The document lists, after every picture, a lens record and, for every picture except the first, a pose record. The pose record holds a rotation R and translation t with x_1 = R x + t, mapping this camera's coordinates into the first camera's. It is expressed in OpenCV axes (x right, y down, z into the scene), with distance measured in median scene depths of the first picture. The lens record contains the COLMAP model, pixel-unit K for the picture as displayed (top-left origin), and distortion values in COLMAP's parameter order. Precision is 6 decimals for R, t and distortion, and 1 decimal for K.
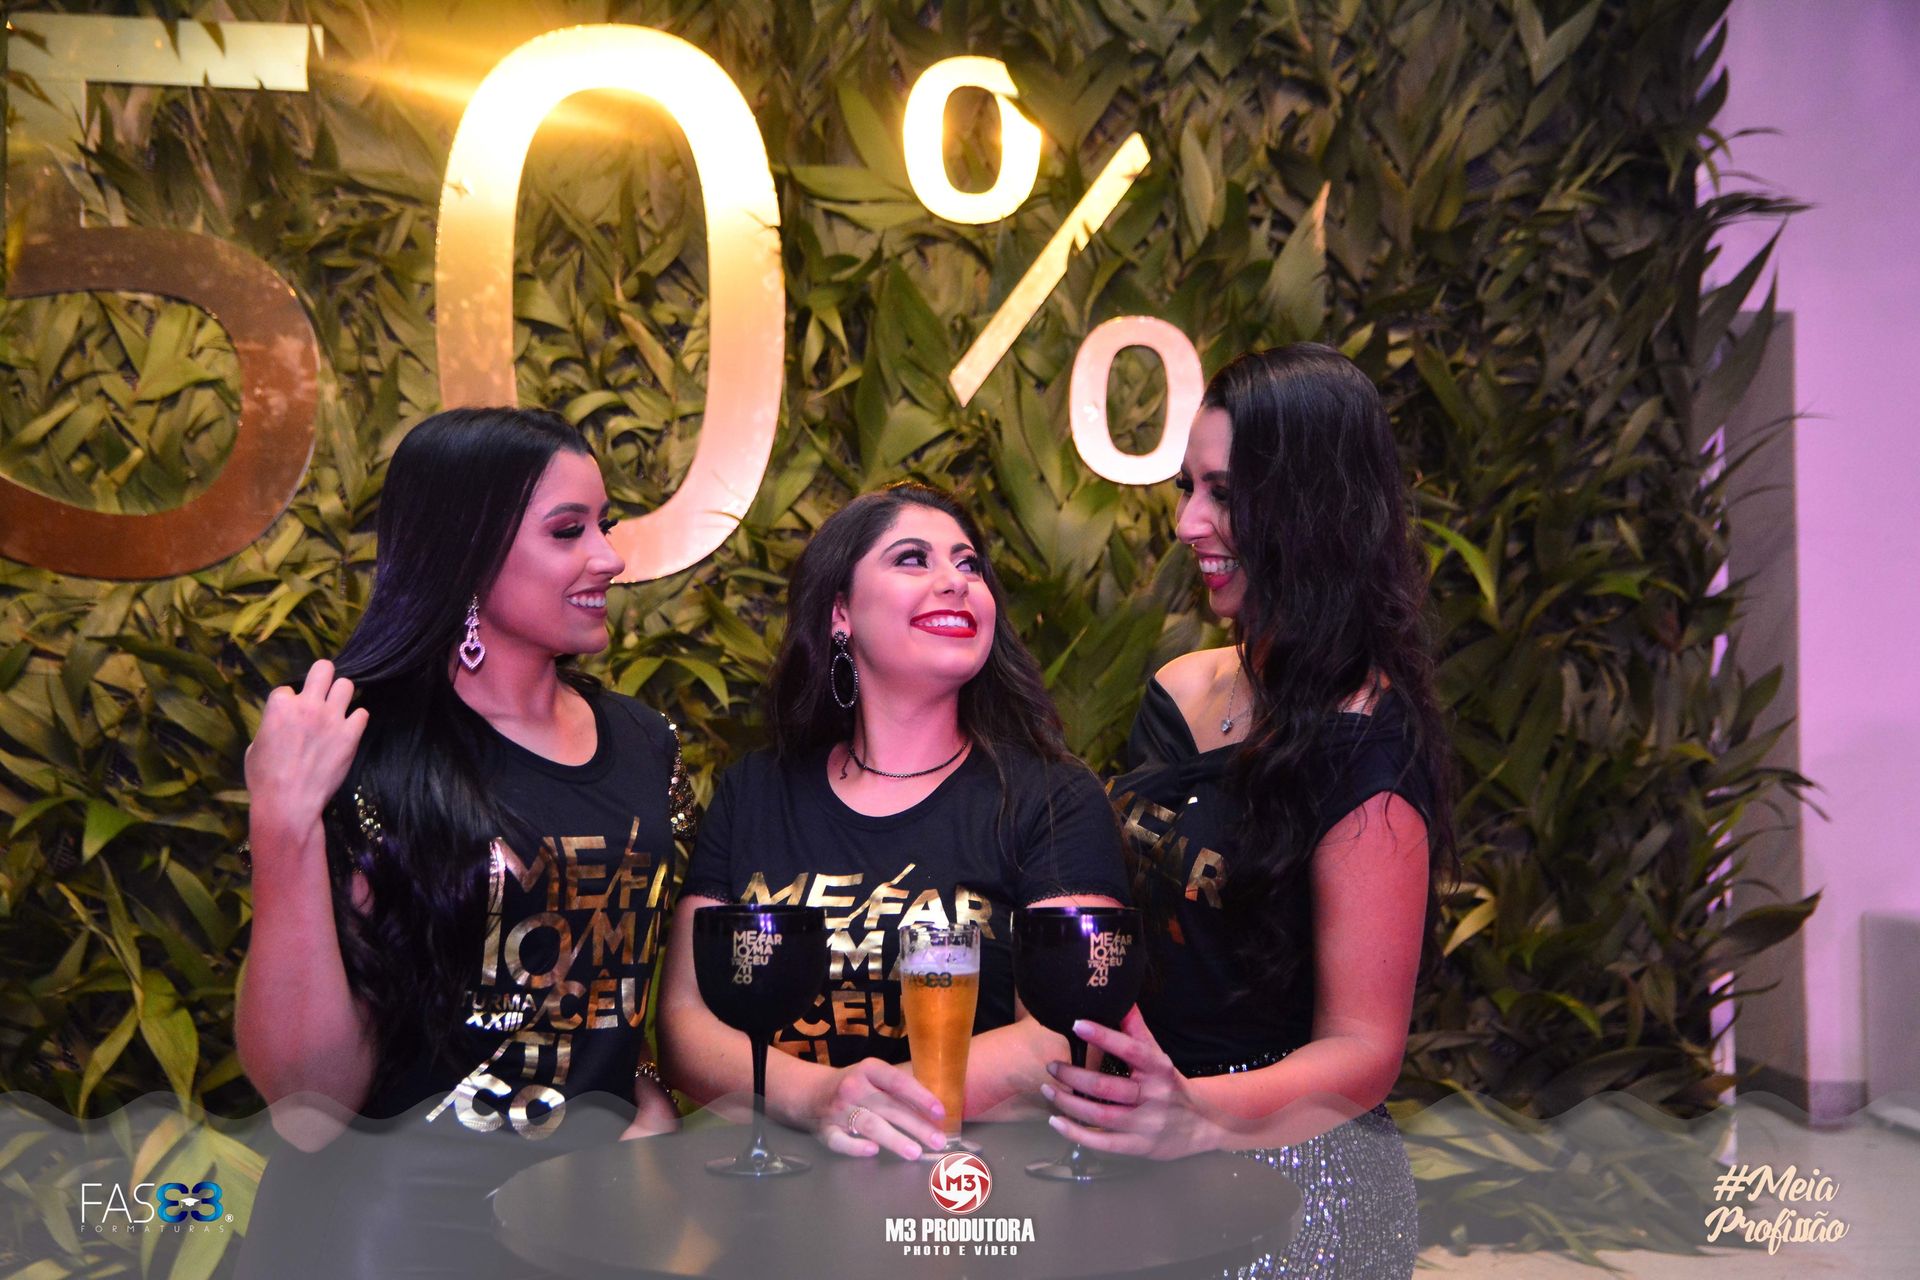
lens RADIAL K [[2211.4, 0, 969.3], [0, 2211.4, 661.9], [0, 0, 1]] dist [0.030720, 0.000000]
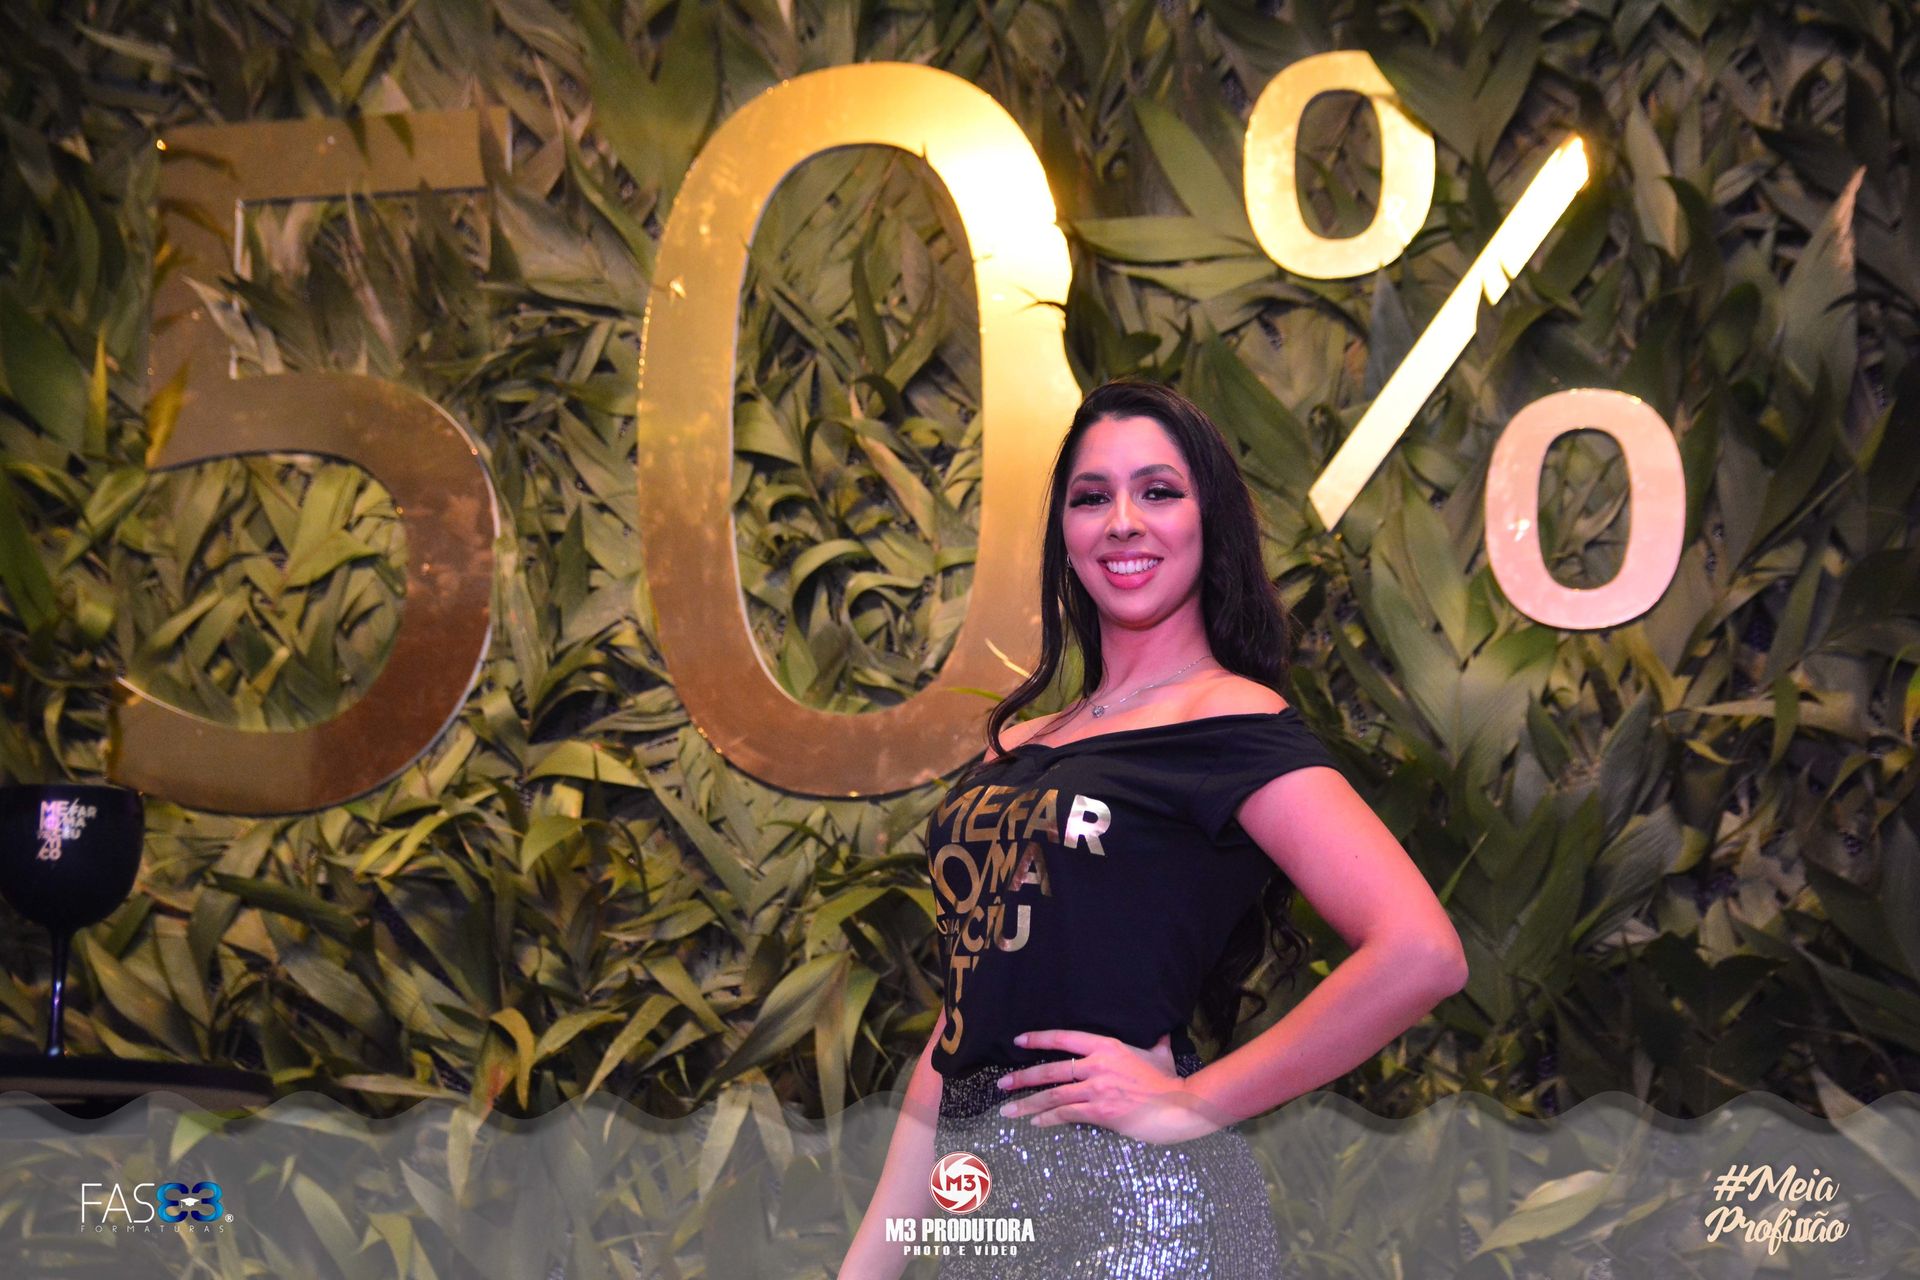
lens RADIAL K [[3395.0, 0, 976.0], [0, 3395.0, 672.2], [0, 0, 1]] dist [0.160713, 0.000000]
pose [[0.940092, -0.050937, -0.337093, 0.257692], [0.004430, 0.990517, -0.137320, 0.078009], [0.340891, 0.127600, 0.931403, -0.043119]]
